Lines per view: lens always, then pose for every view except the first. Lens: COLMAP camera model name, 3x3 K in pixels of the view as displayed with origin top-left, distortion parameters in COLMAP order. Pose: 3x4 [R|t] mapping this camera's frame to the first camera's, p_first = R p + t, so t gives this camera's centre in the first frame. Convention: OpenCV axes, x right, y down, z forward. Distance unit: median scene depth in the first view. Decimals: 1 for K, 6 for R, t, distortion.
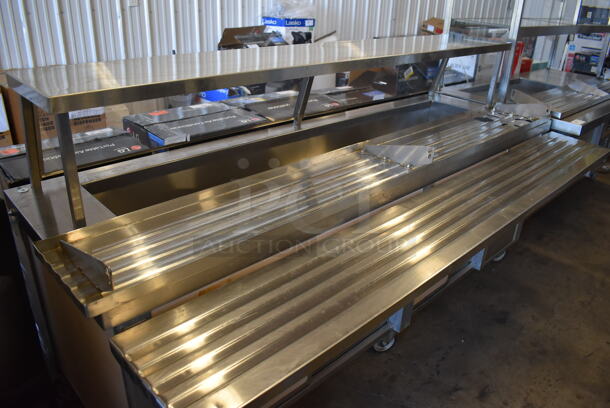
lens RADIAL K [[484.1, 0, 304.6], [0, 484.1, 204.1], [0, 0, 1]] dist [-0.058431, -0.012001]
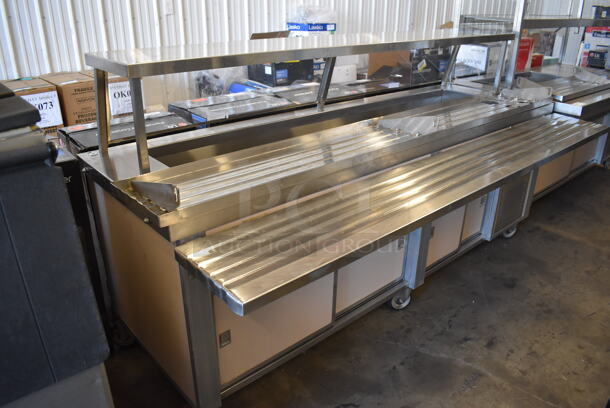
lens RADIAL K [[484.1, 0, 307.1], [0, 484.1, 204.9], [0, 0, 1]] dist [-0.058431, -0.012001]
pose [[0.998839, -0.013031, -0.046378, 0.003408], [0.011921, 0.999638, -0.024127, 0.087984], [0.046676, 0.023546, 0.998633, -0.121565]]
